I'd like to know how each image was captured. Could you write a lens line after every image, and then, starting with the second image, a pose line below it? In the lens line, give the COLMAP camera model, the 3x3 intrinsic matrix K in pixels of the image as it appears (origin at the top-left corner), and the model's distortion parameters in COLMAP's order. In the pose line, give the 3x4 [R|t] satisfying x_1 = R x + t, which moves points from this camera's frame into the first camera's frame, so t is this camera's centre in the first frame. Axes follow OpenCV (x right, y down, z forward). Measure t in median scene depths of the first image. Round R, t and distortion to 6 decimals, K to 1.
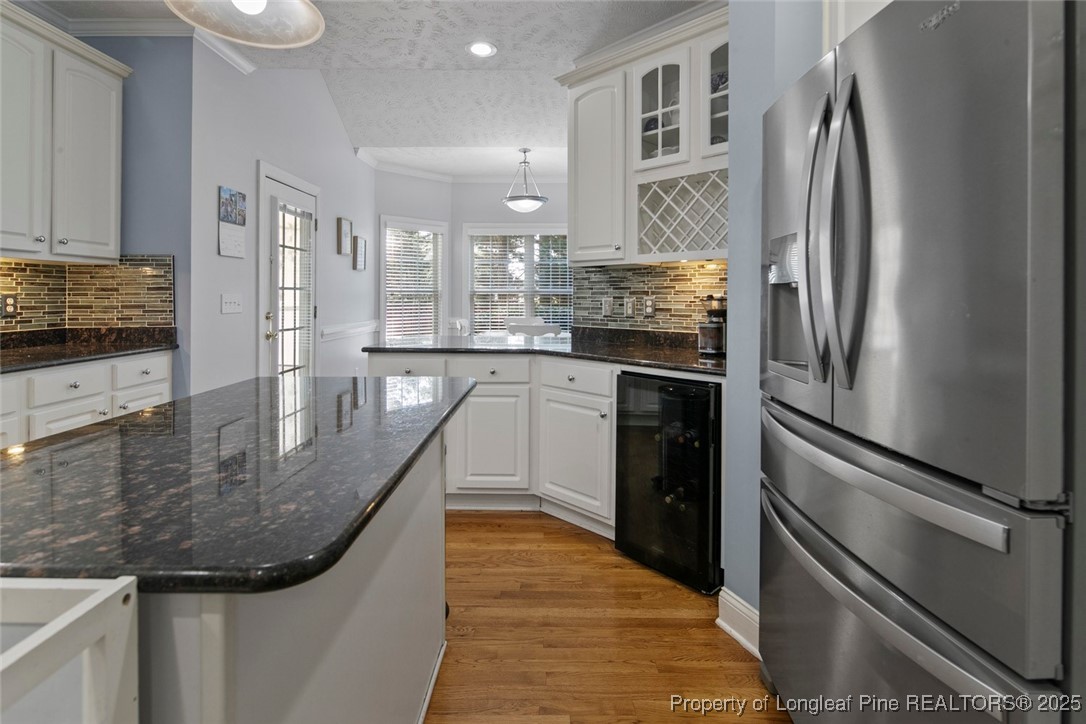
lens RADIAL K [[523.5, 0, 544.9], [0, 523.5, 295.2], [0, 0, 1]] dist [0.003032, -0.001694]
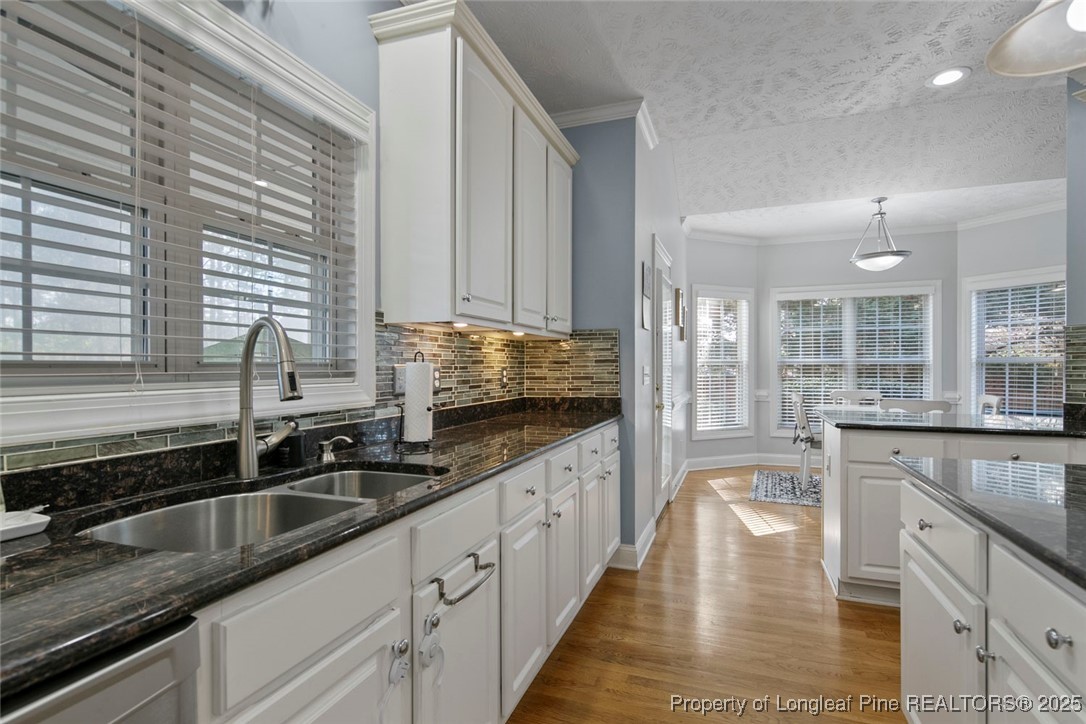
lens RADIAL K [[523.5, 0, 540.1], [0, 523.5, 368.6], [0, 0, 1]] dist [0.003032, -0.001694]
pose [[0.937836, -0.004093, -0.347054, -0.497655], [0.005528, 0.999980, 0.003144, -0.001325], [0.347034, -0.004867, 0.937840, -0.035517]]
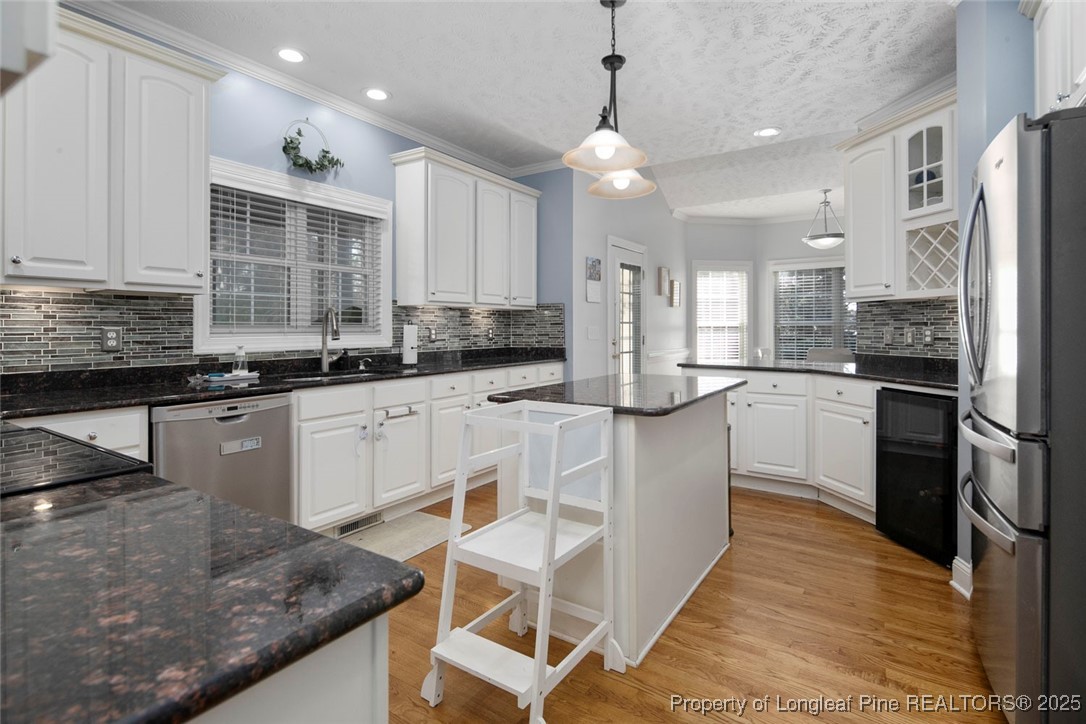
lens RADIAL K [[523.5, 0, 545.2], [0, 523.5, 325.6], [0, 0, 1]] dist [0.003032, -0.001694]
pose [[0.833825, -0.007092, -0.551984, 0.137536], [0.005055, 0.999974, -0.005212, 0.001449], [0.552006, 0.001555, 0.833838, -0.383487]]
